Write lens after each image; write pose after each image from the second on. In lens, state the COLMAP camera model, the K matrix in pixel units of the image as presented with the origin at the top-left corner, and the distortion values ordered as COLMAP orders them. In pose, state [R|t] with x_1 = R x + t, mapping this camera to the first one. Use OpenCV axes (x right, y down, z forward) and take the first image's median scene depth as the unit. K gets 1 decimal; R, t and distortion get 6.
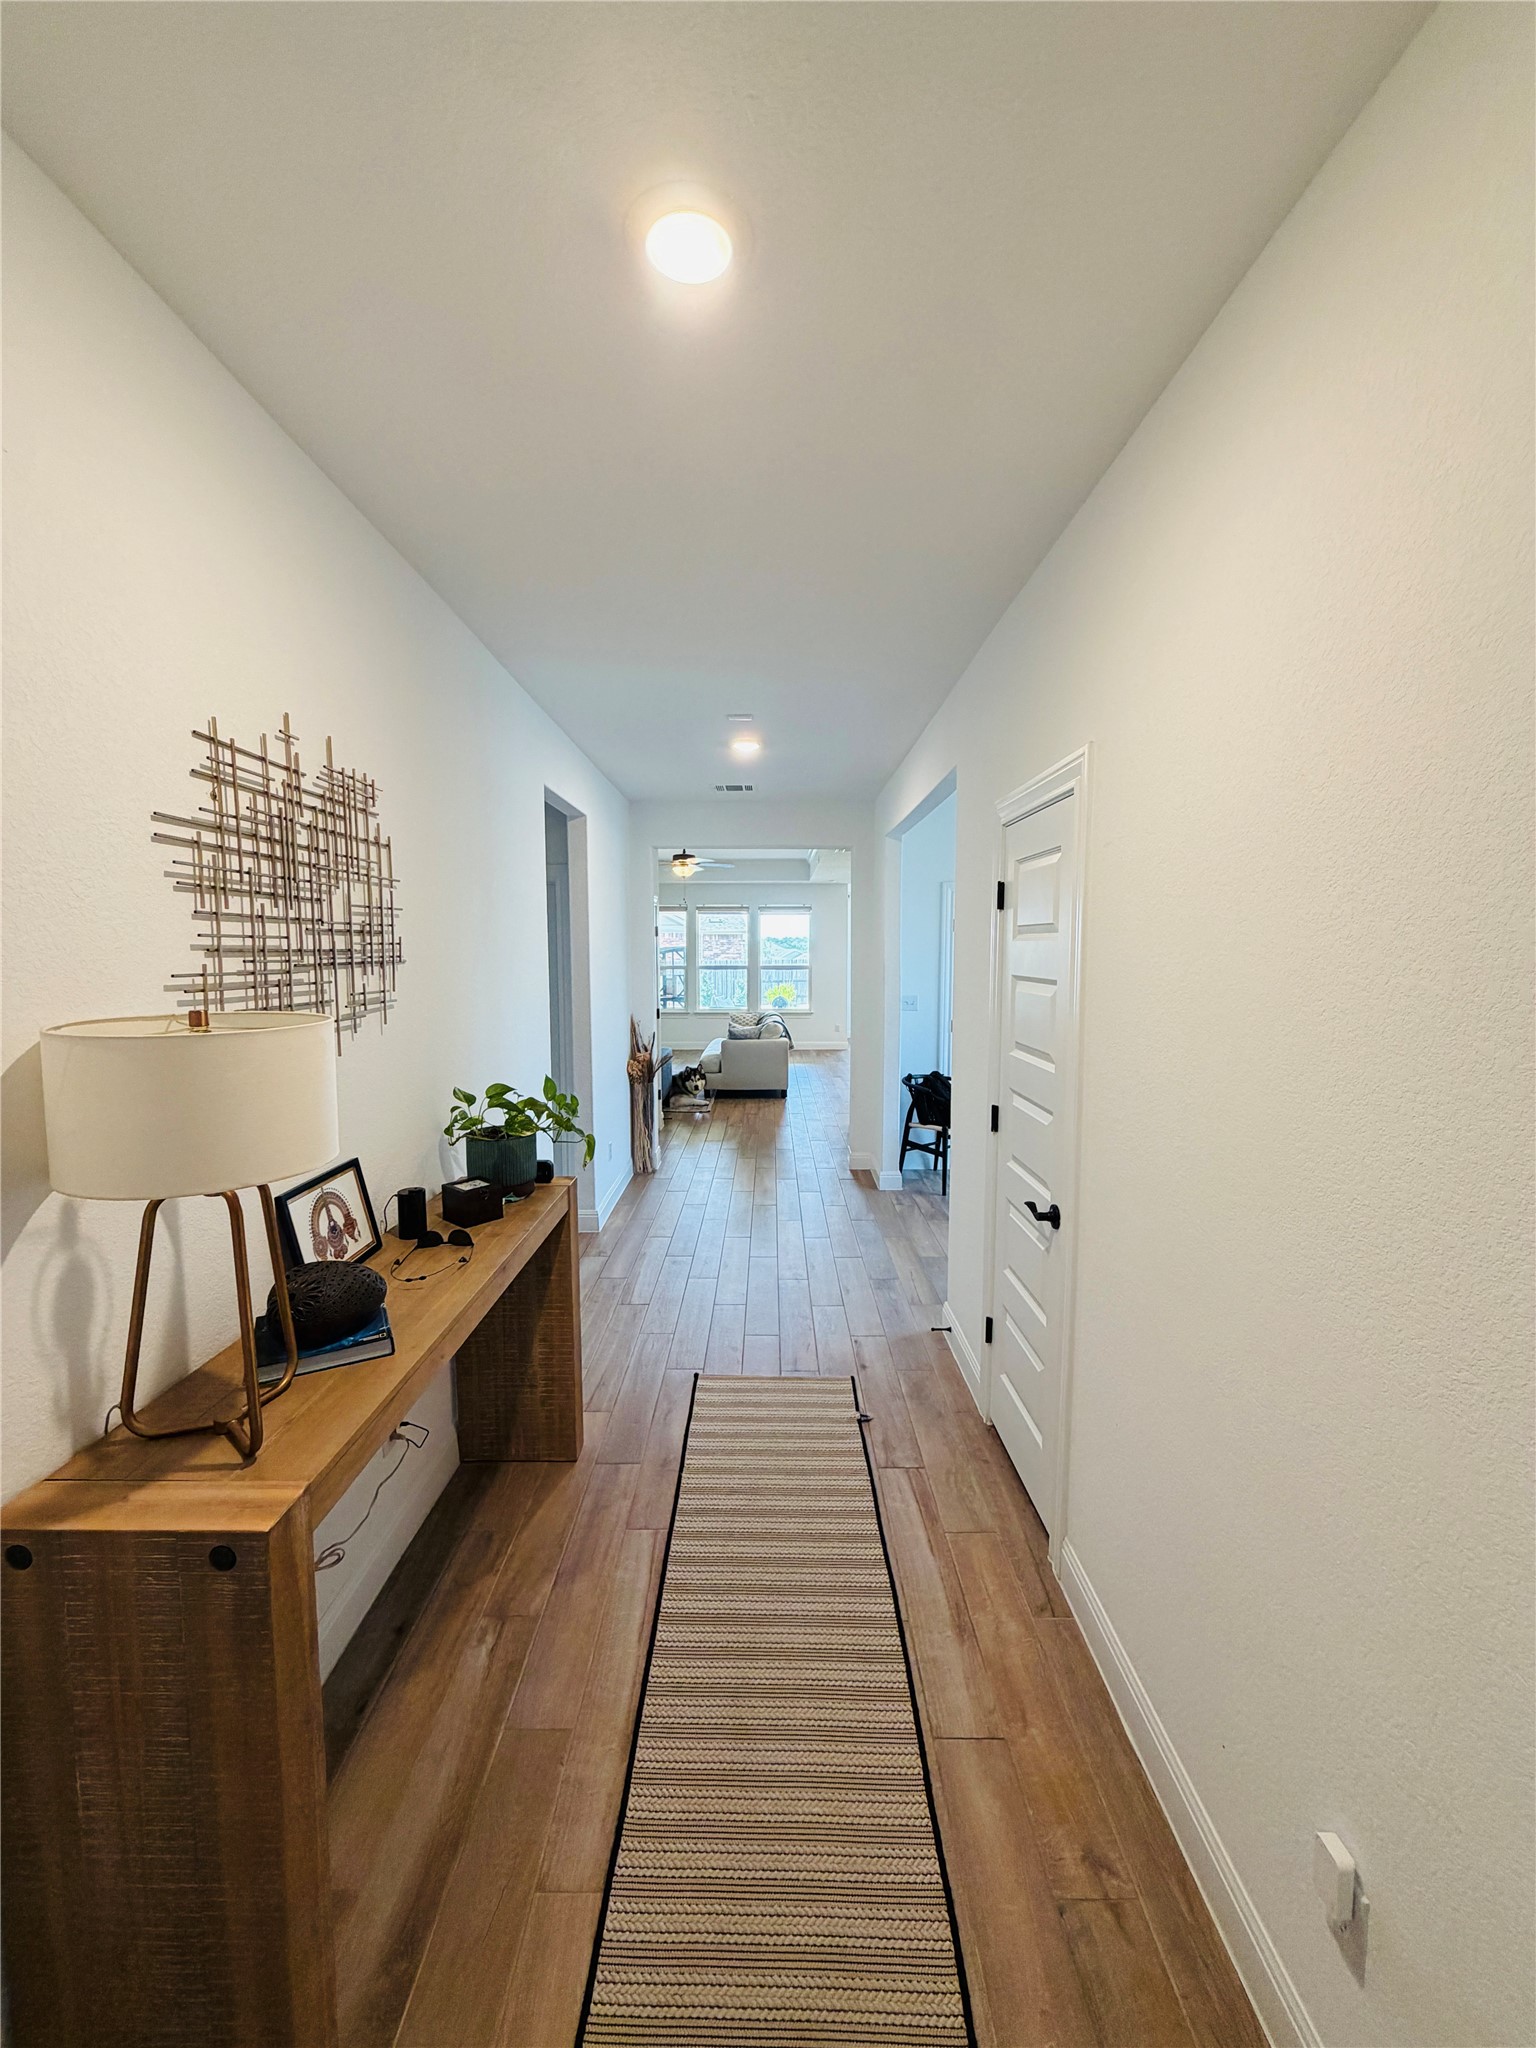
lens RADIAL K [[824.2, 0, 776.9], [0, 824.2, 1023.8], [0, 0, 1]] dist [0.001445, 0.000078]
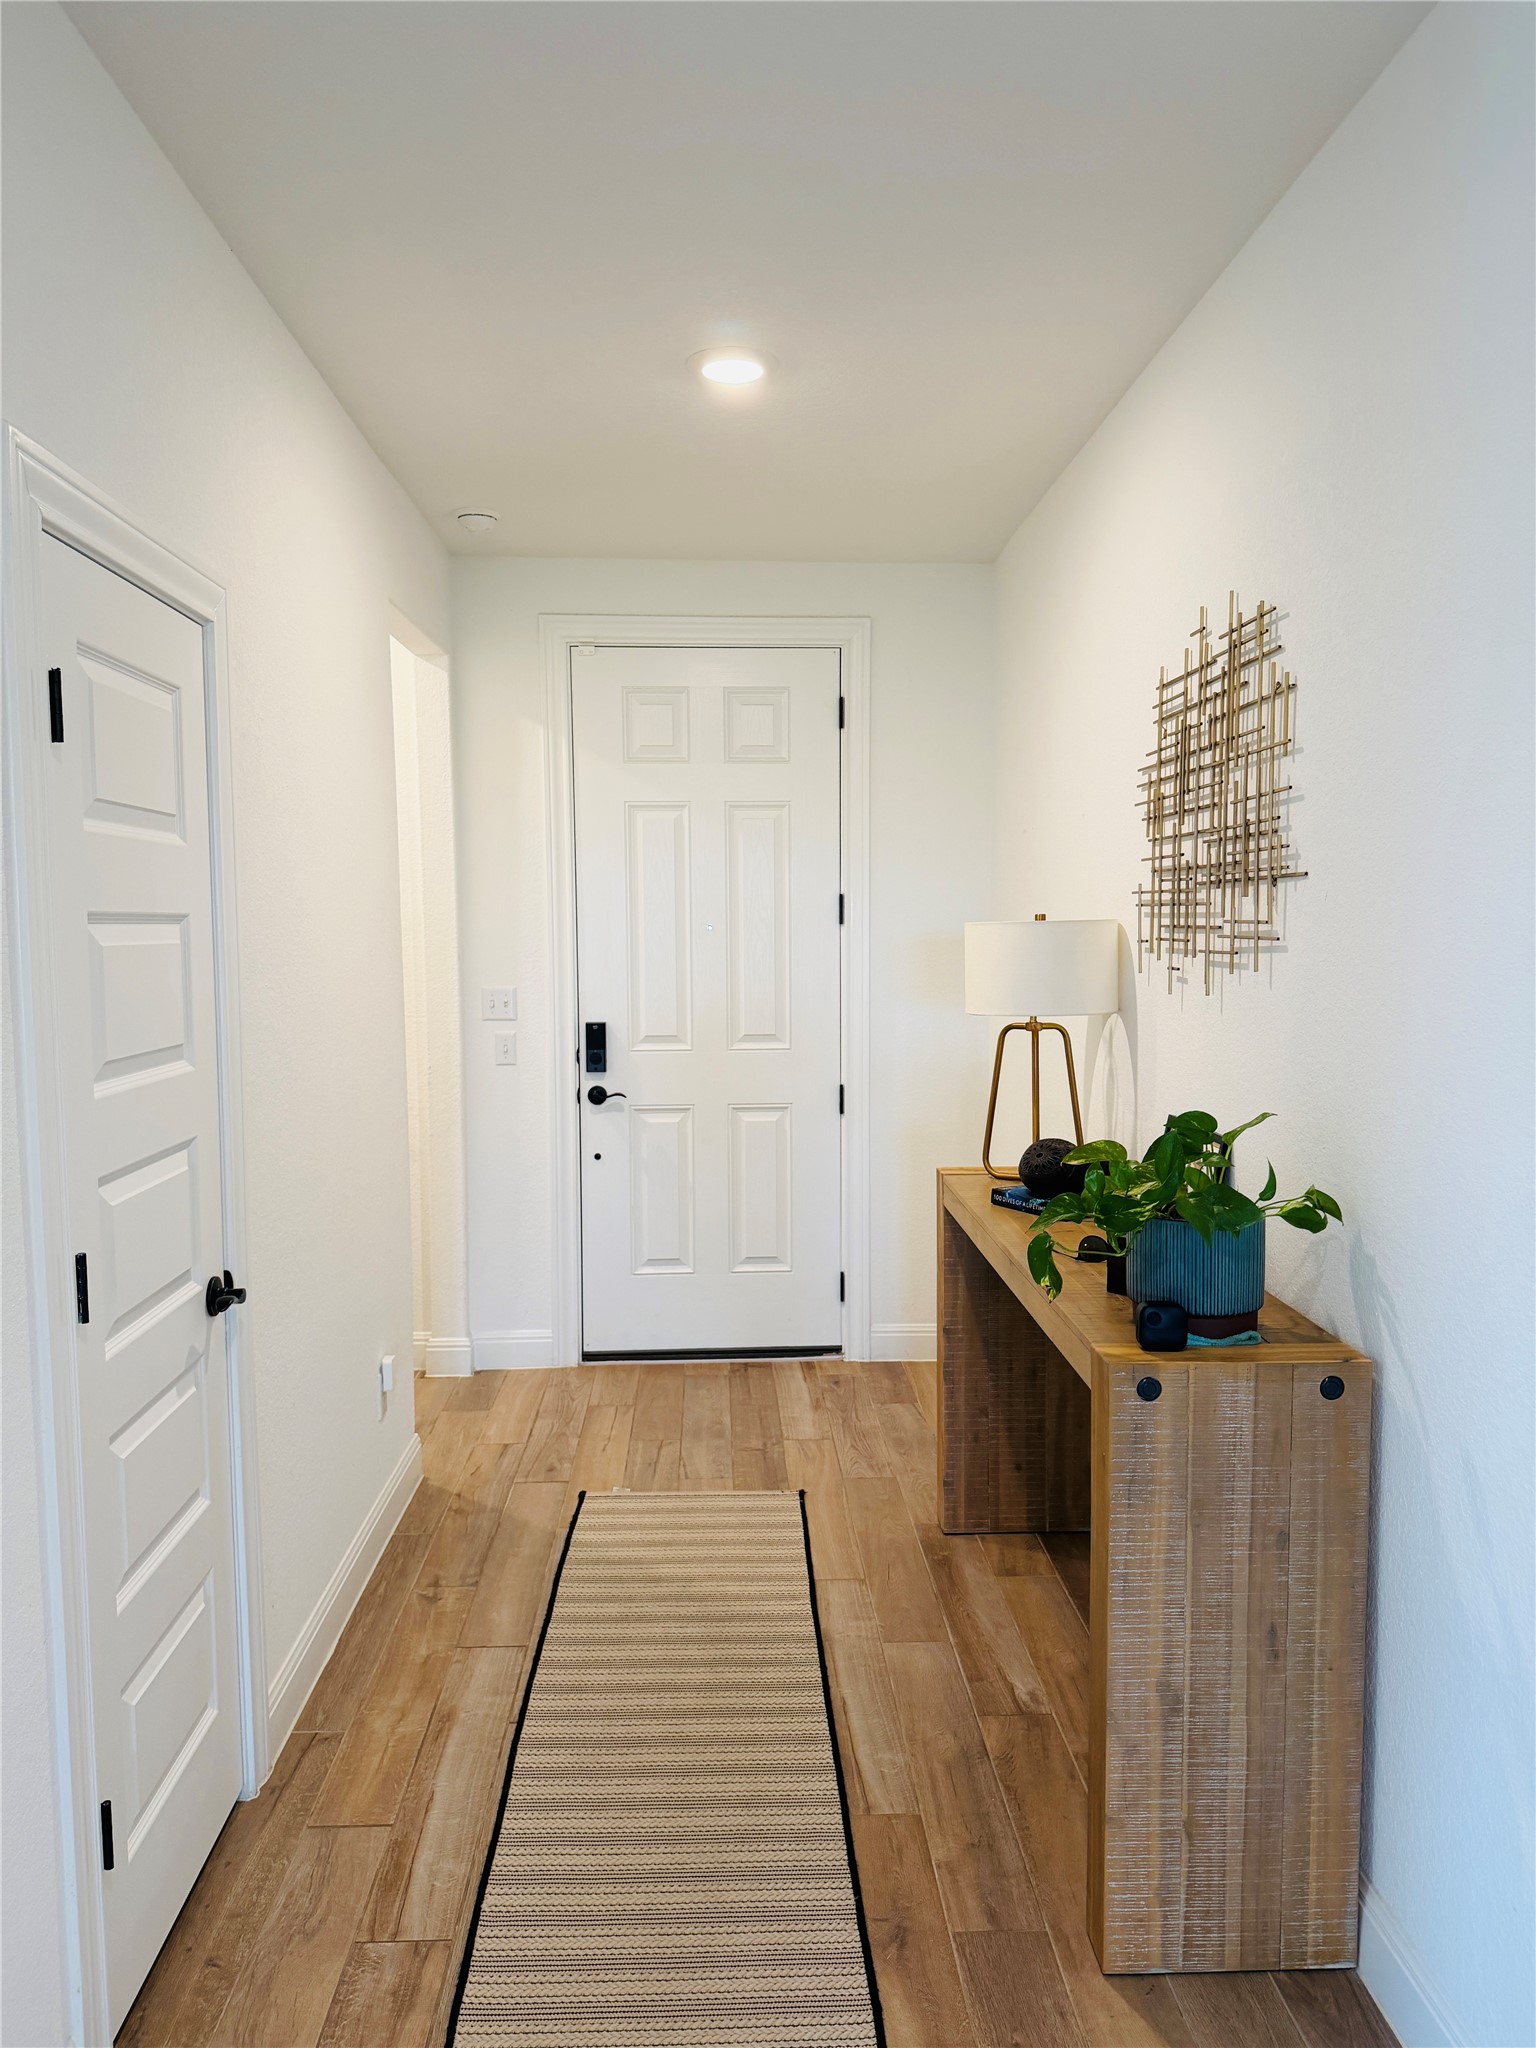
lens RADIAL K [[1417.9, 0, 776.5], [0, 1417.9, 1026.0], [0, 0, 1]] dist [0.001433, 0.001027]
pose [[-0.999240, 0.009113, -0.037906, -0.048580], [0.002673, 0.986023, 0.166590, -0.149866], [0.038894, 0.166362, -0.985297, 2.146823]]
